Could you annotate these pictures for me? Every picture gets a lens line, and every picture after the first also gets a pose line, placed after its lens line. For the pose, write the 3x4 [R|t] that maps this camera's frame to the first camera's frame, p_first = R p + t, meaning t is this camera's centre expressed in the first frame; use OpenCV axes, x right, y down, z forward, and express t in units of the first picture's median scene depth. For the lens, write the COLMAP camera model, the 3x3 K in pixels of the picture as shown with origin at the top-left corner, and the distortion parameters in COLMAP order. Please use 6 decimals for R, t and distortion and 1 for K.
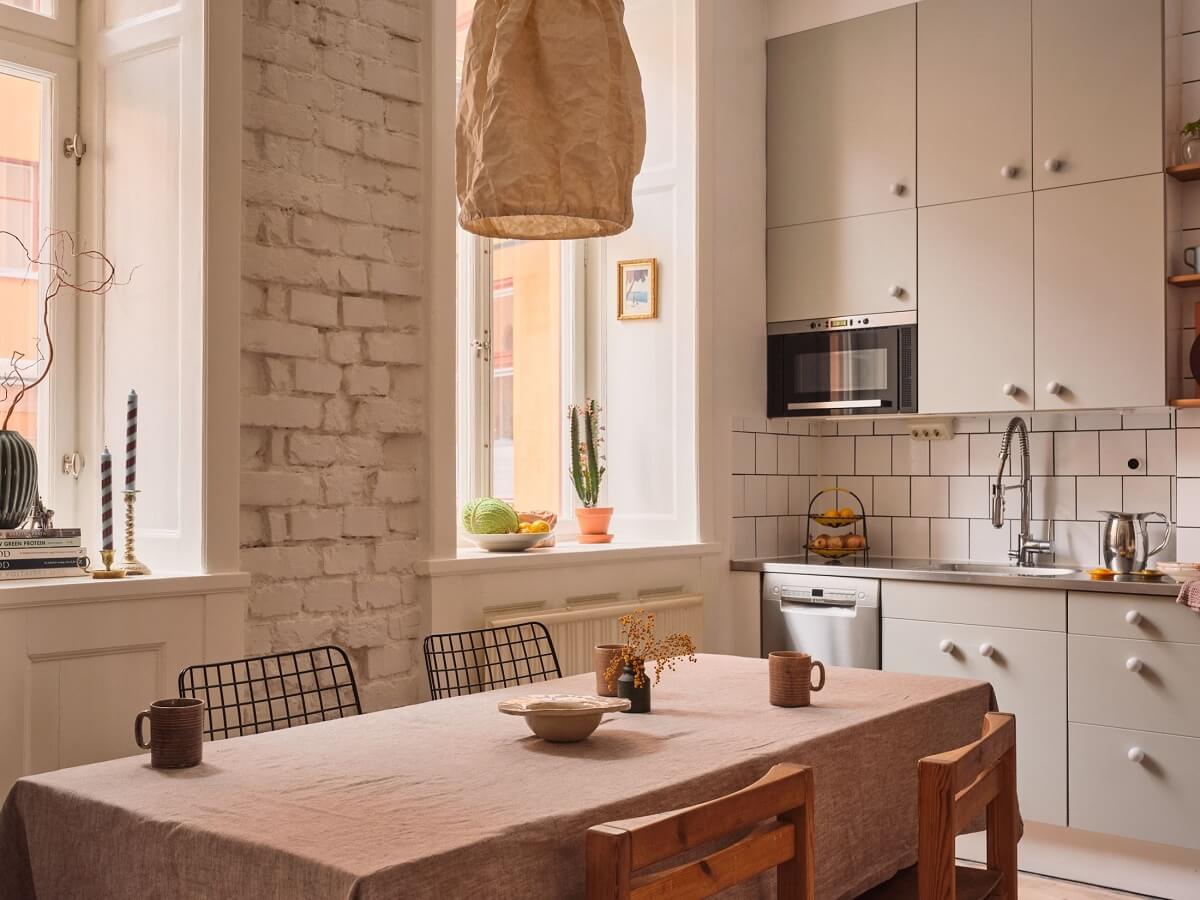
lens RADIAL K [[1286.8, 0, 593.0], [0, 1286.8, 458.7], [0, 0, 1]] dist [0.005120, 0.000000]
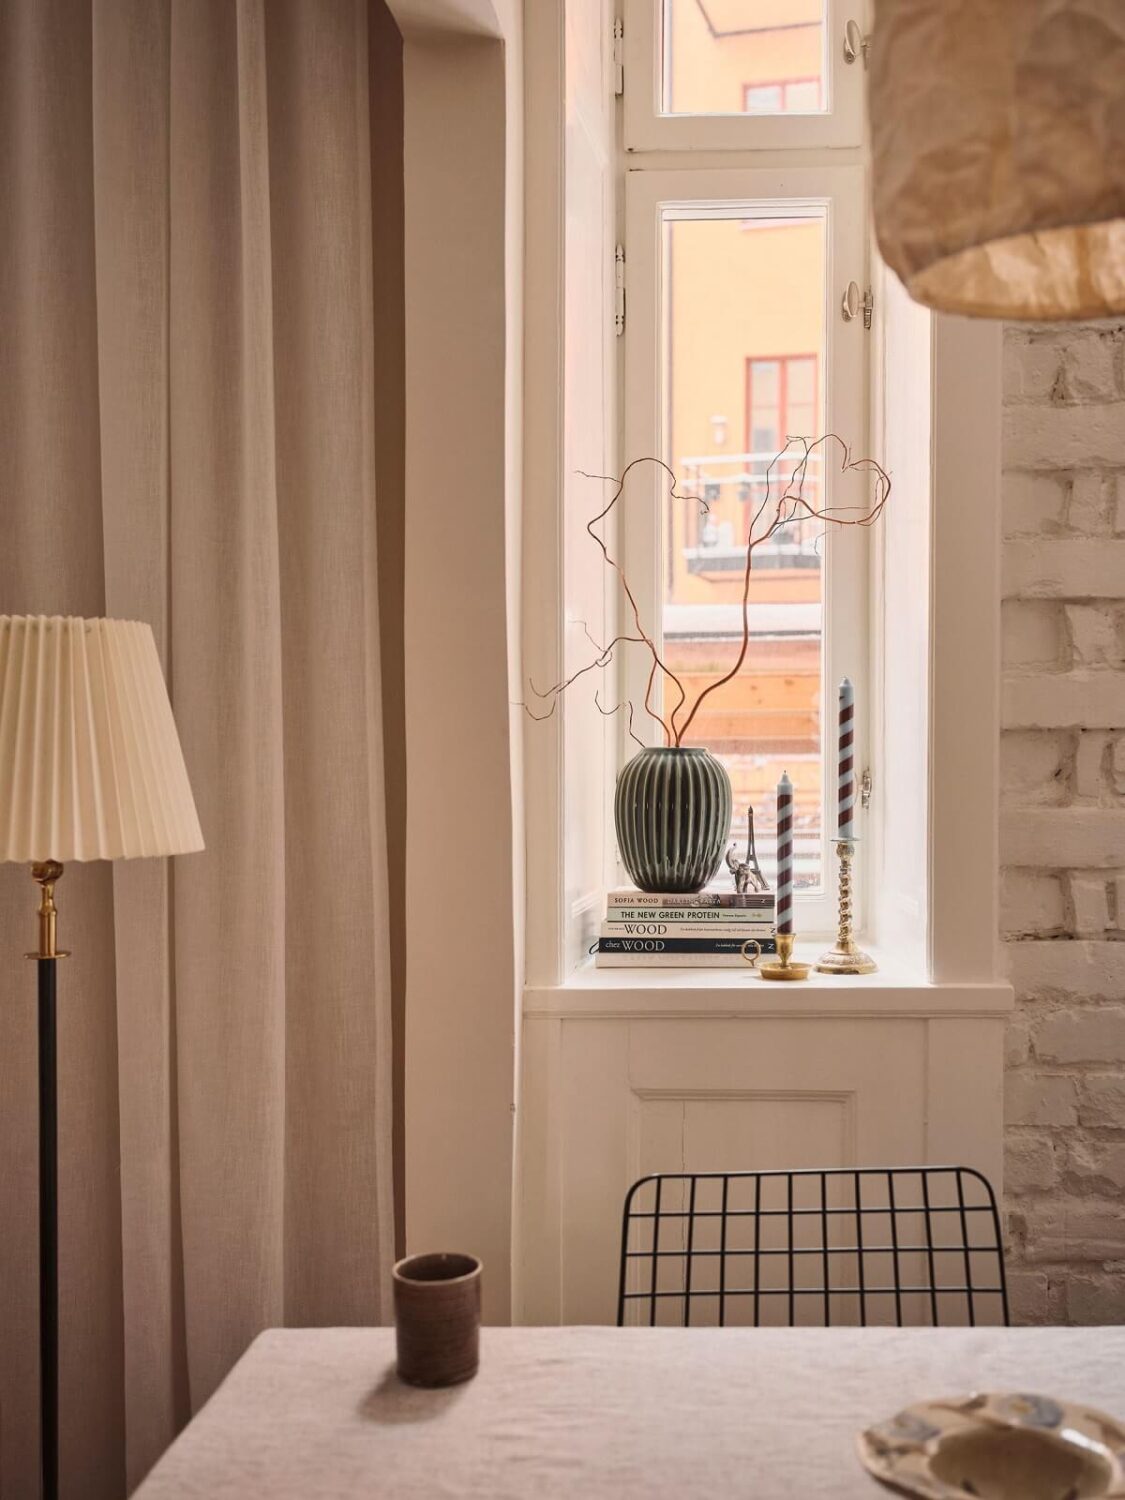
lens RADIAL K [[1608.4, 0, 670.5], [0, 1608.4, 780.9], [0, 0, 1]] dist [0.005120, 0.000000]
pose [[0.608586, 0.013563, -0.793372, 0.202687], [0.029093, 0.998800, 0.039391, -0.034727], [0.792954, -0.047055, 0.607461, 0.432106]]
